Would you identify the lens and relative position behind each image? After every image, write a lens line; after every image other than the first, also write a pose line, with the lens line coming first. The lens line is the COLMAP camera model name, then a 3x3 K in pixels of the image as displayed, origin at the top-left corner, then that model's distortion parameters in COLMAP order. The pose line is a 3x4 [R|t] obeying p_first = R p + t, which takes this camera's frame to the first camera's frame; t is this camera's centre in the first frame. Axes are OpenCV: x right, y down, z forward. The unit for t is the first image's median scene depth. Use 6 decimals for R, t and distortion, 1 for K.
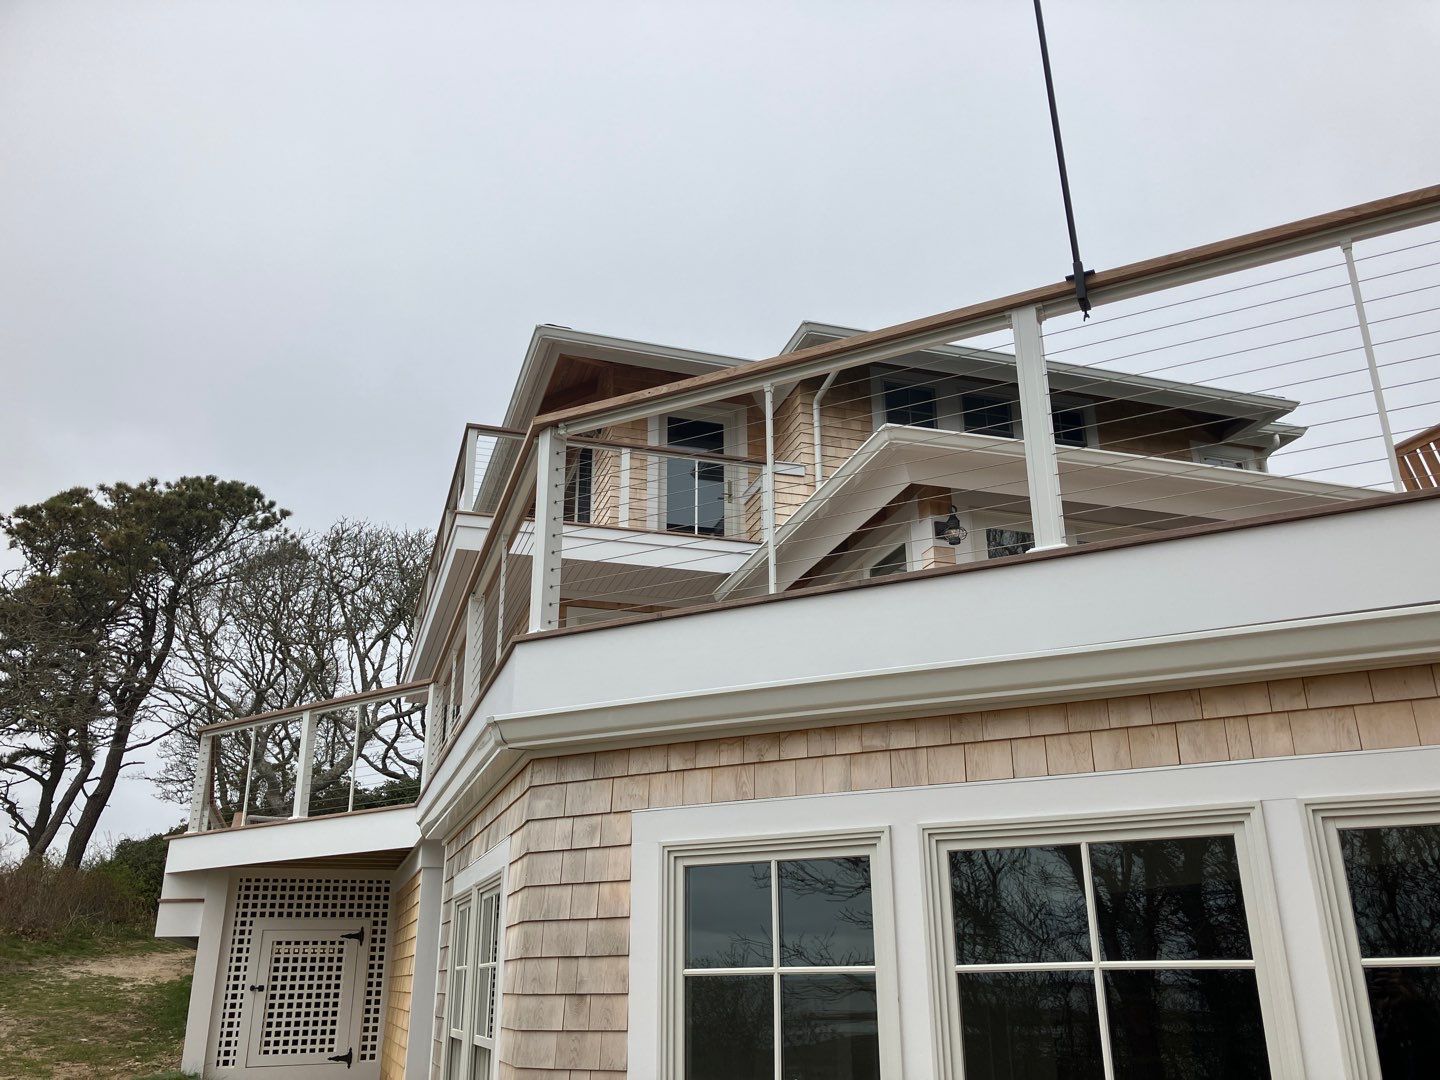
lens RADIAL K [[1200.8, 0, 715.4], [0, 1200.8, 541.7], [0, 0, 1]] dist [0.046911, -0.058389]
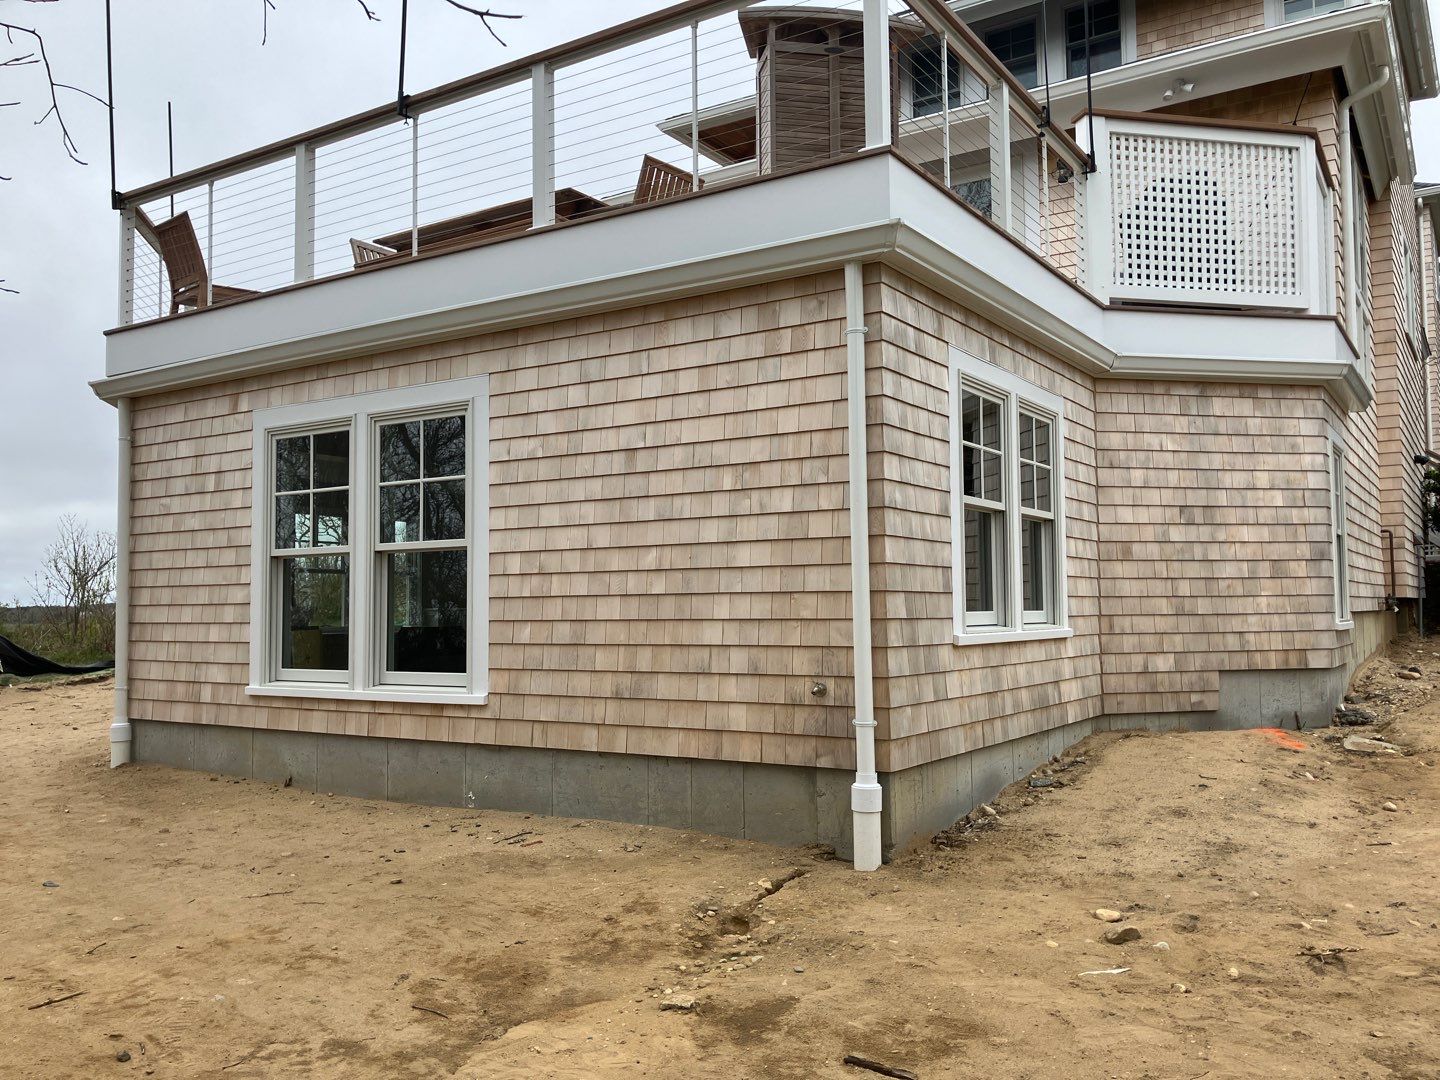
lens RADIAL K [[1200.8, 0, 715.9], [0, 1200.8, 533.3], [0, 0, 1]] dist [0.046911, -0.058389]
pose [[0.992653, -0.013492, -0.120243, 0.914445], [0.049814, 0.951210, 0.304498, -0.128989], [0.110268, -0.308250, 0.944893, -0.751802]]
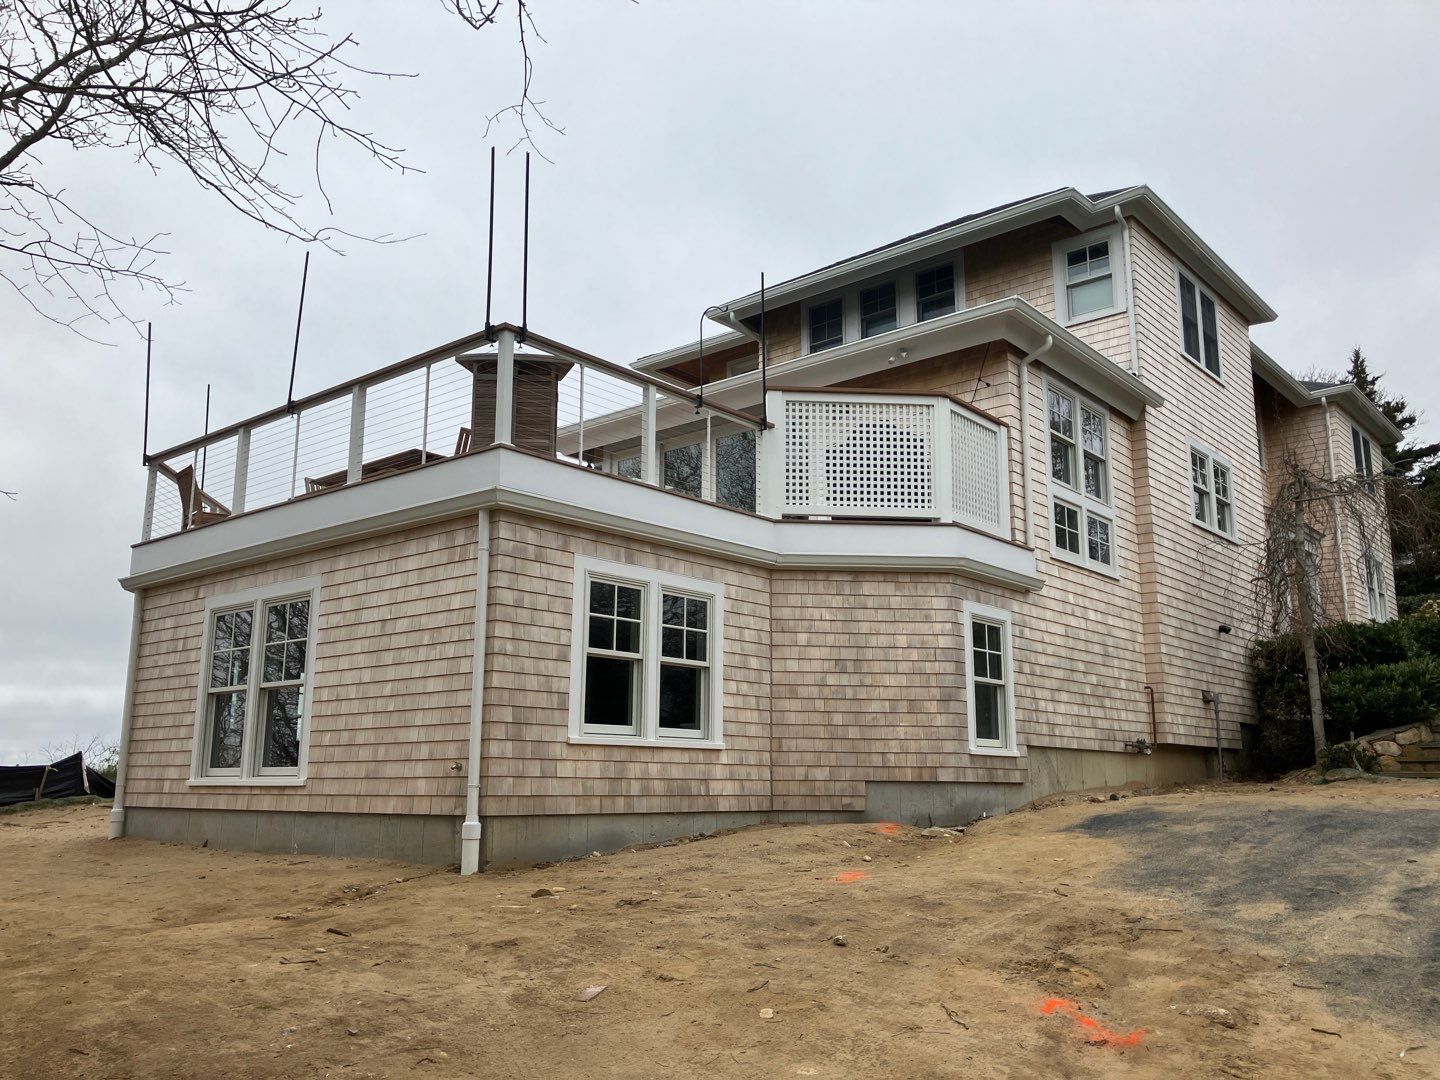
lens RADIAL K [[1200.8, 0, 718.3], [0, 1200.8, 537.9], [0, 0, 1]] dist [0.046911, -0.058389]
pose [[0.968428, -0.043495, -0.245470, 1.901794], [0.084457, 0.983675, 0.158903, -0.270964], [0.234551, -0.174617, 0.956292, -1.457451]]
